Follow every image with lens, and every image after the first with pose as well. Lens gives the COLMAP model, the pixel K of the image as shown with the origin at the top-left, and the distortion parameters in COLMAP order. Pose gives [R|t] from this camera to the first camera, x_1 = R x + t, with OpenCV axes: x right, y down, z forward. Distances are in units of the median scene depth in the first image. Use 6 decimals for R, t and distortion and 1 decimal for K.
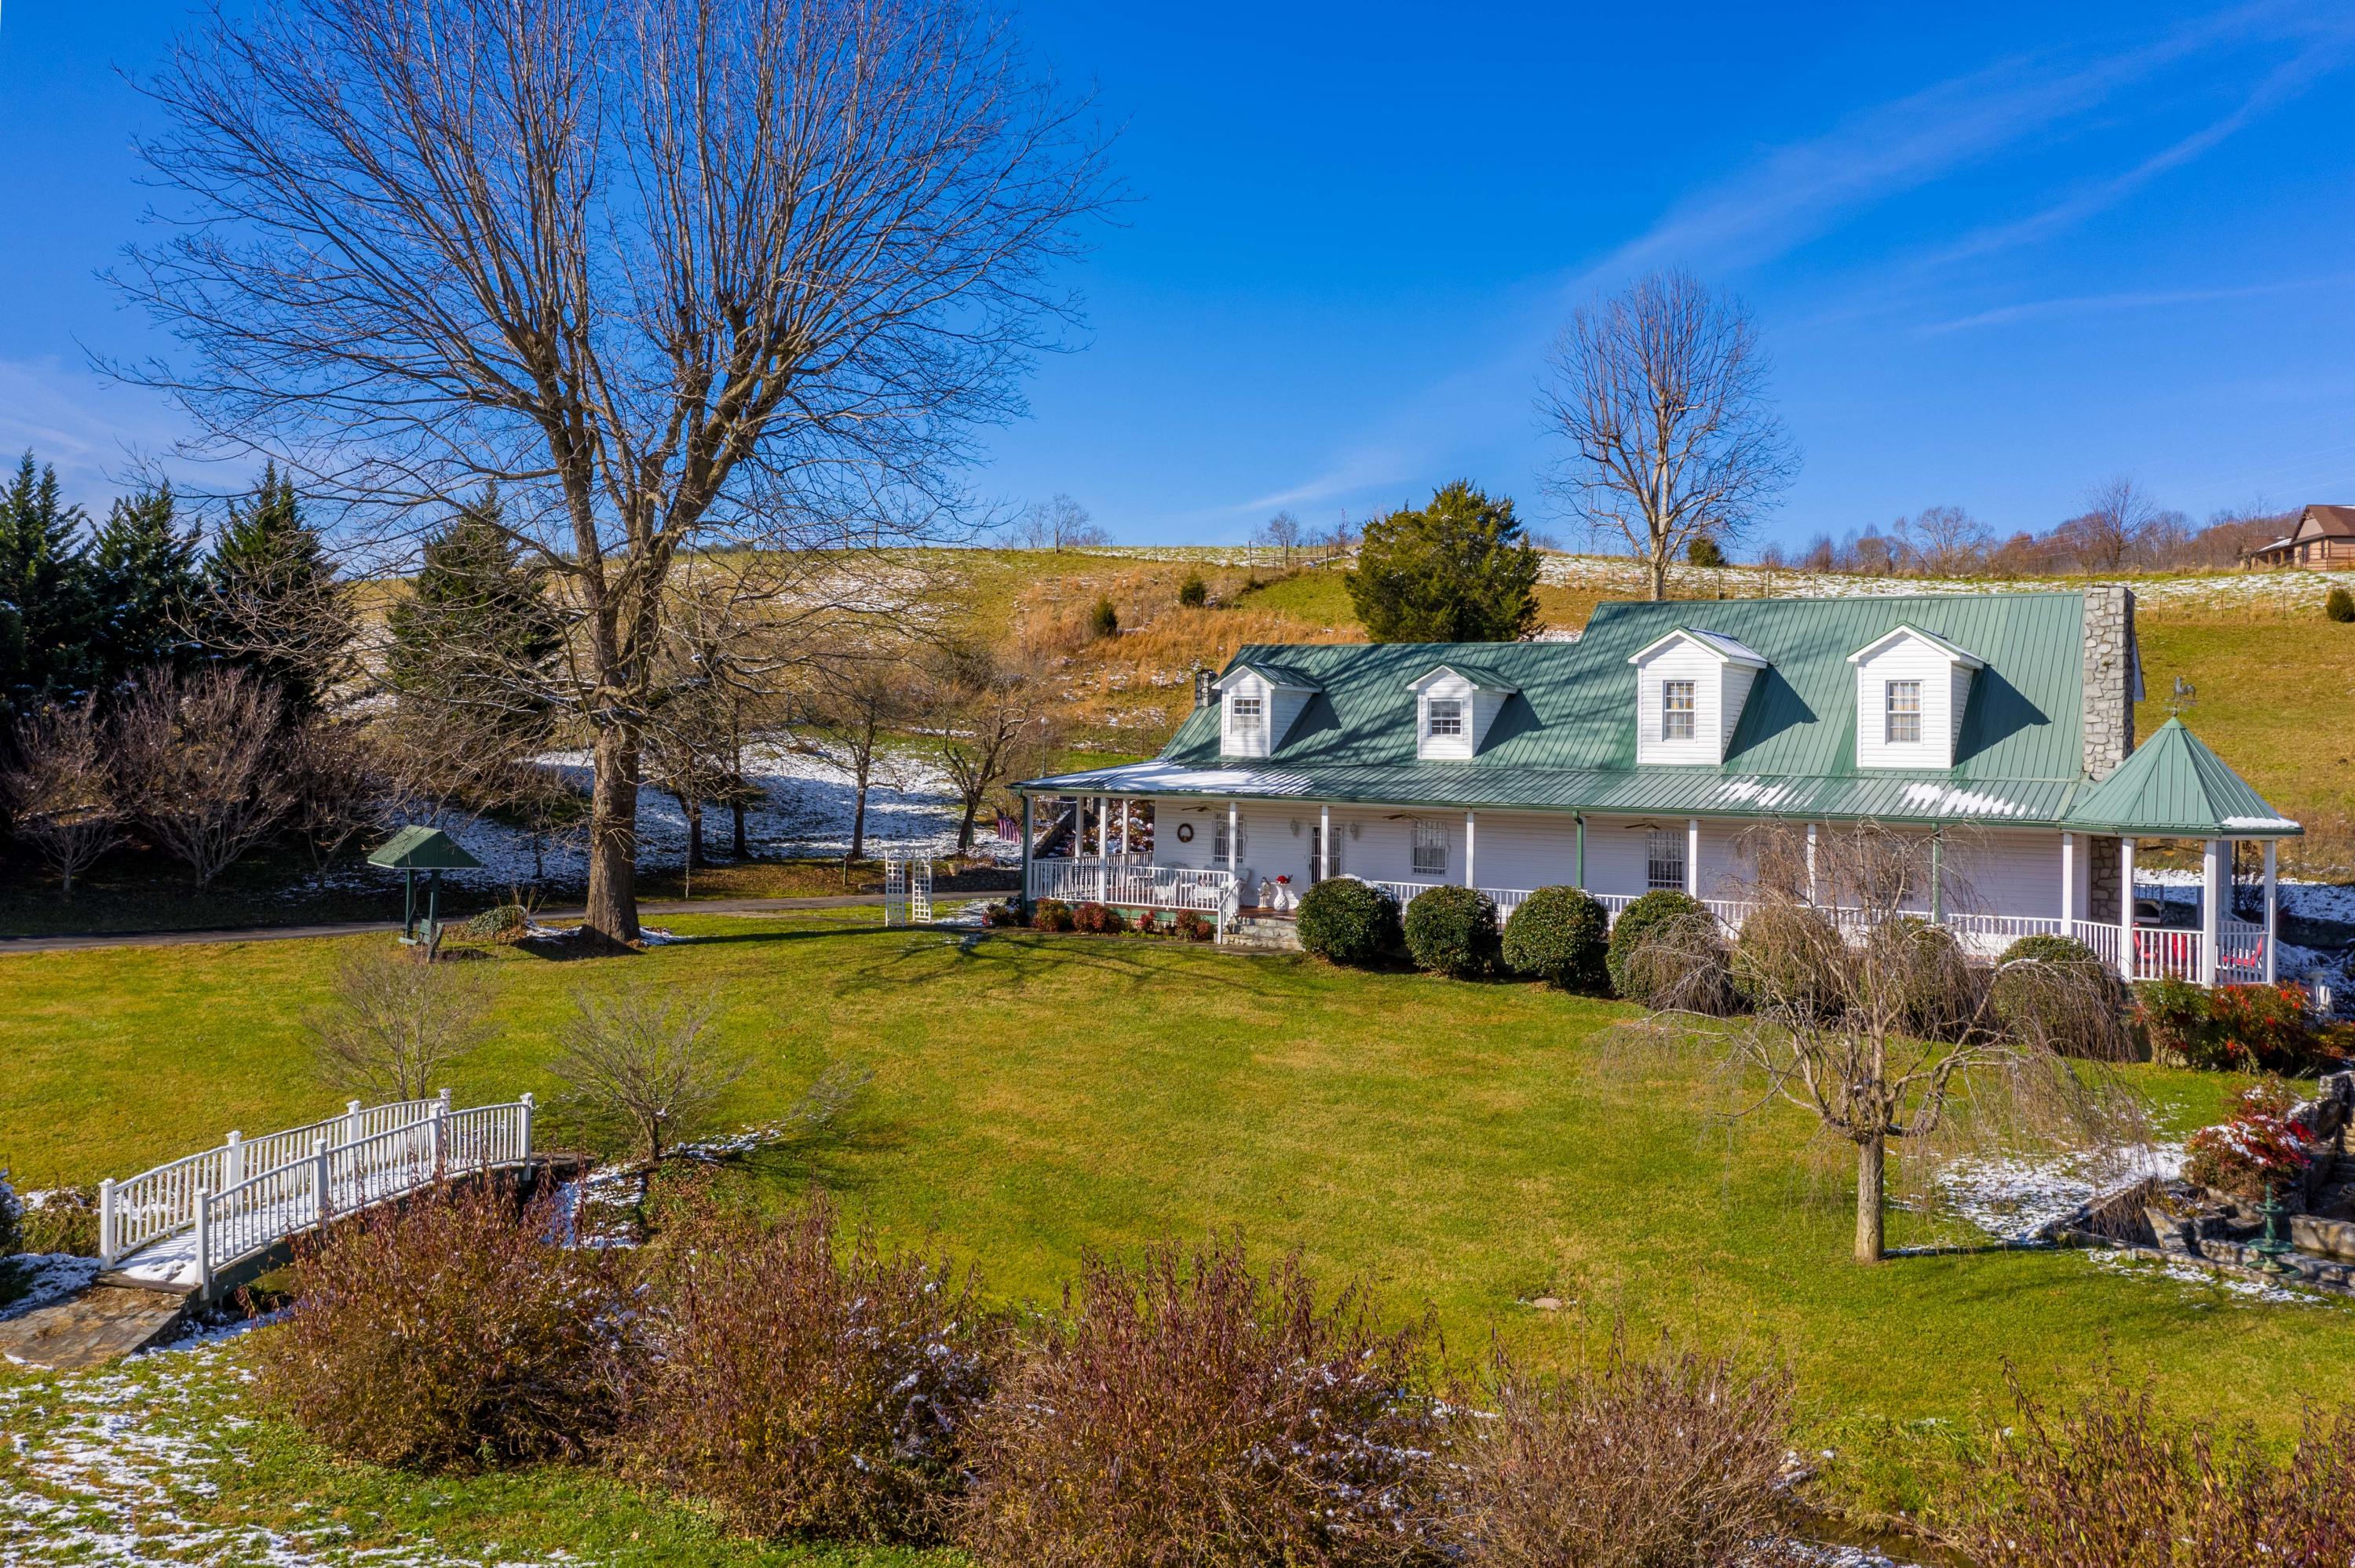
lens RADIAL K [[1883.9, 0, 1164.5], [0, 1883.9, 721.6], [0, 0, 1]] dist [-0.041225, 0.002860]
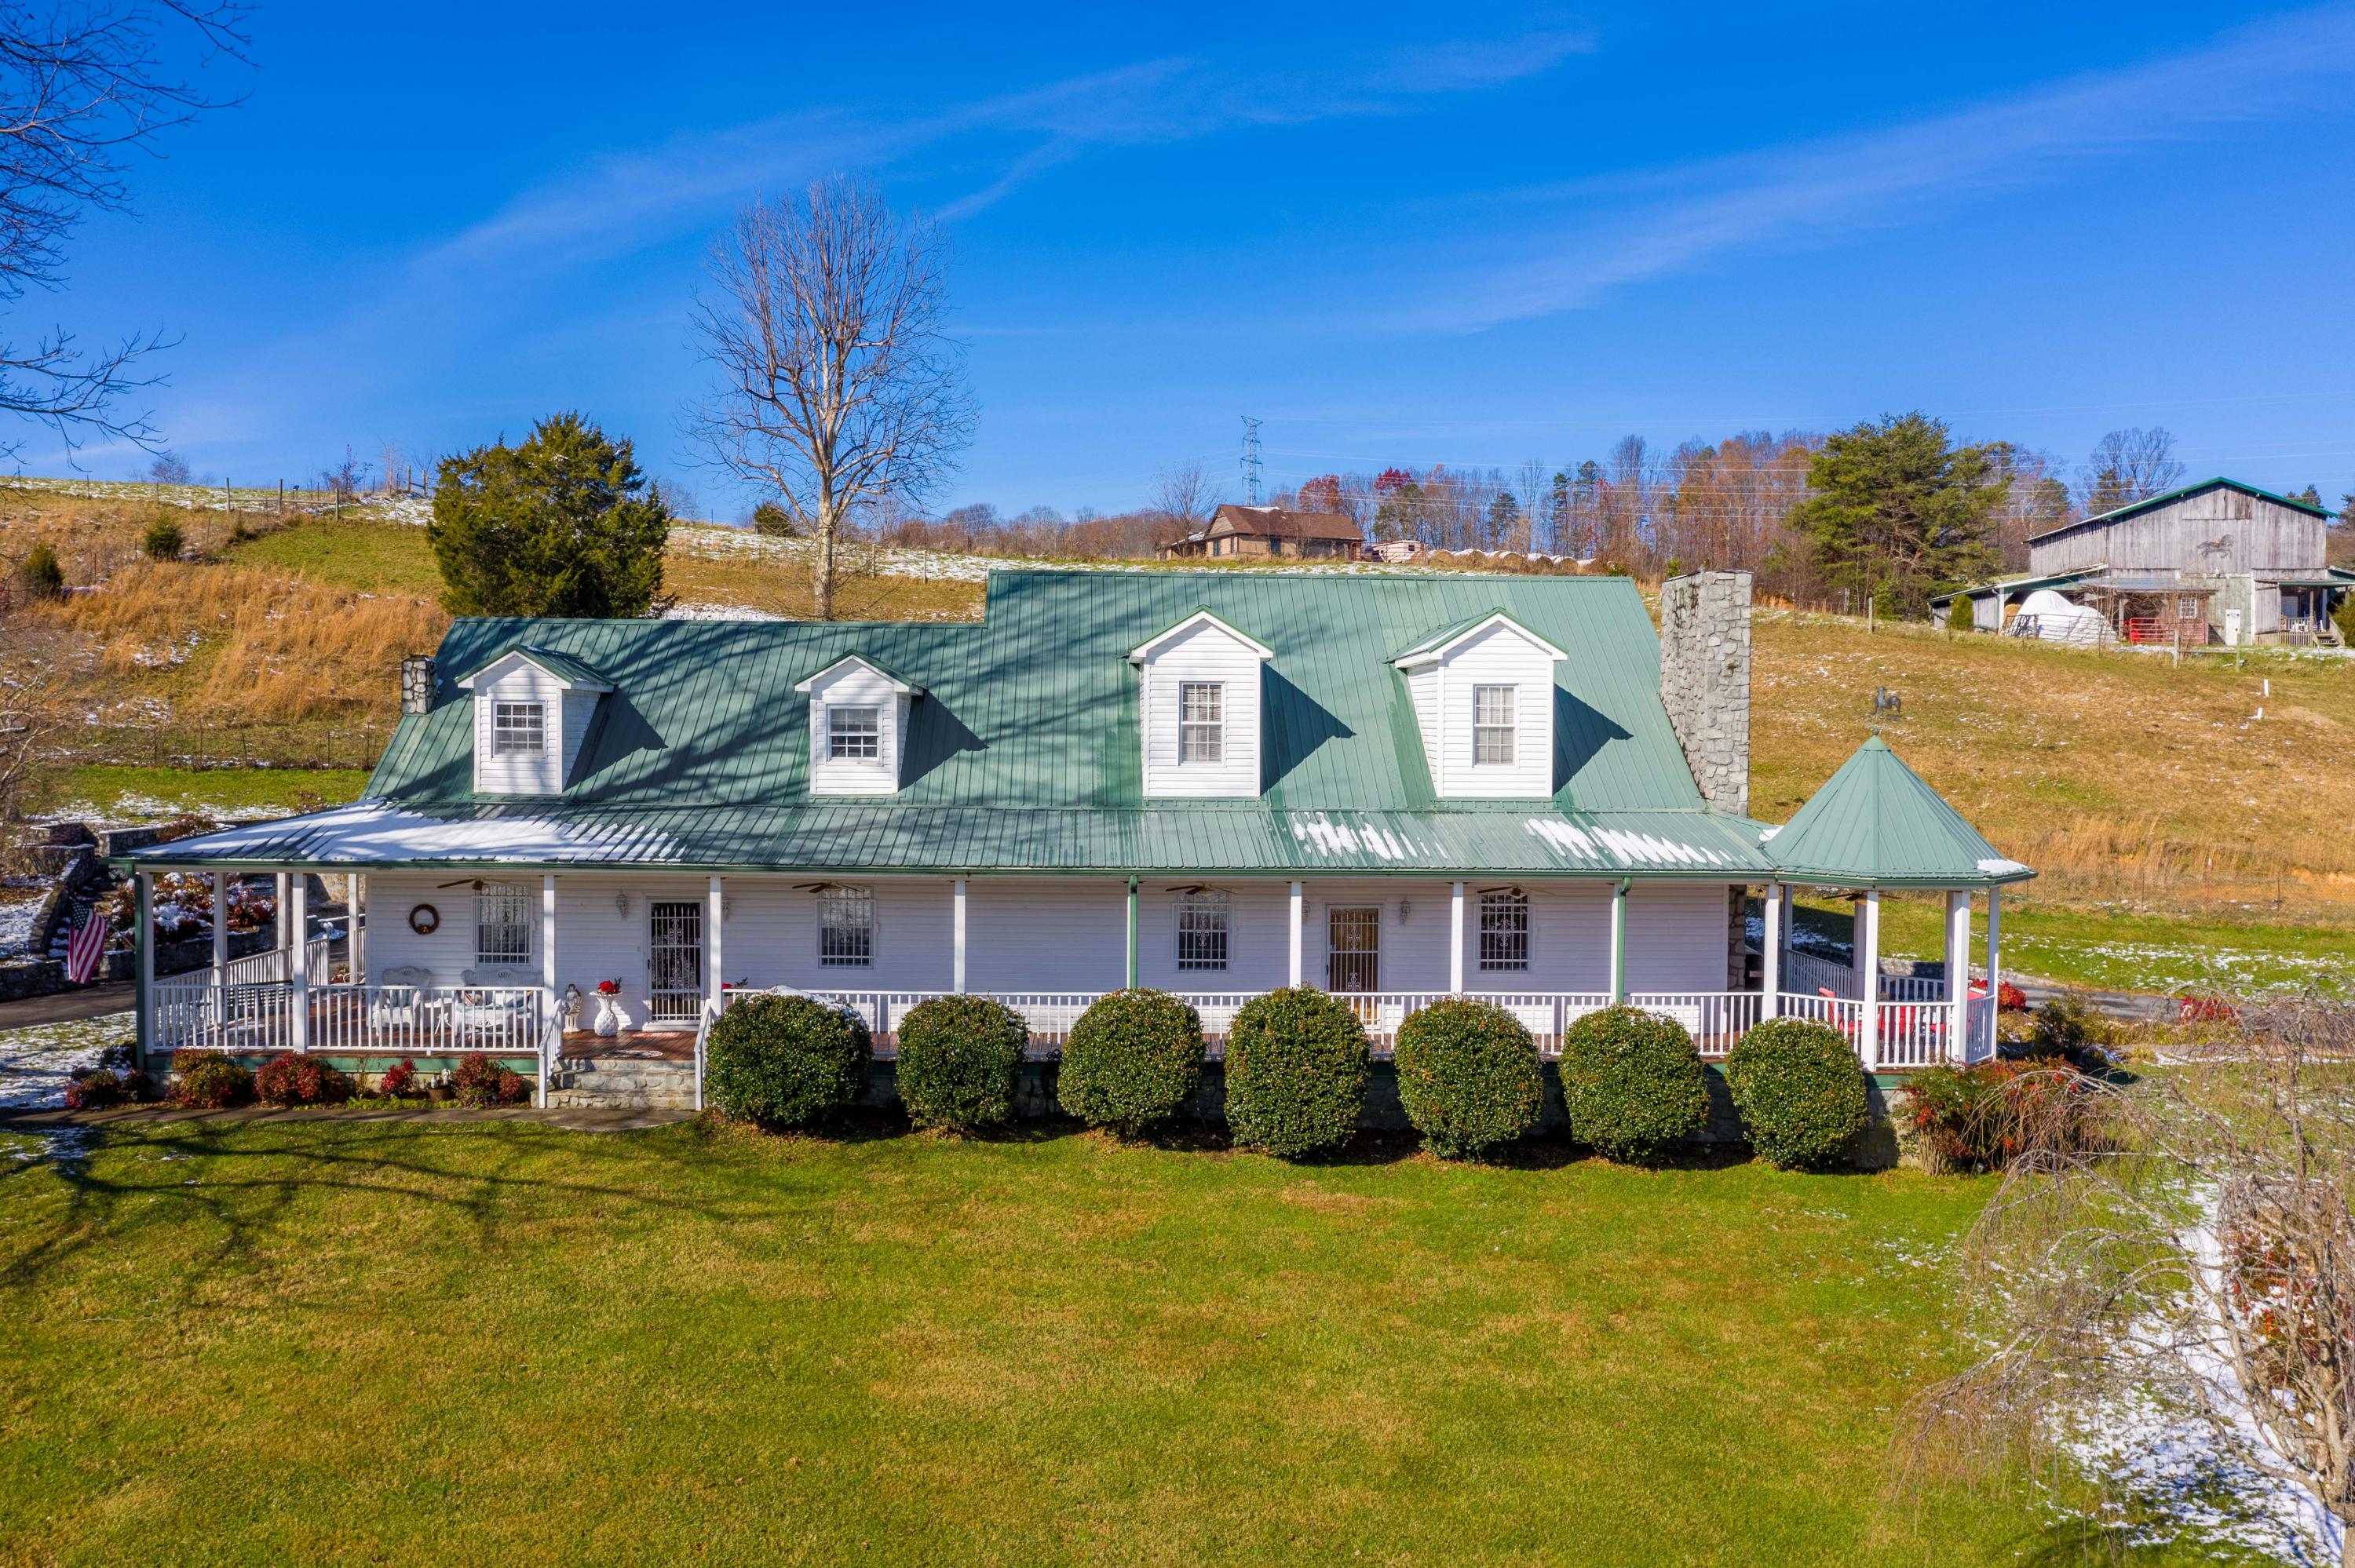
lens RADIAL K [[1883.9, 0, 1175.2], [0, 1883.9, 759.1], [0, 0, 1]] dist [-0.041225, 0.002860]
pose [[0.839957, -0.018713, 0.542330, -0.120705], [0.000307, 0.999421, 0.034010, -0.015295], [-0.542652, -0.028400, 0.839477, 0.365509]]
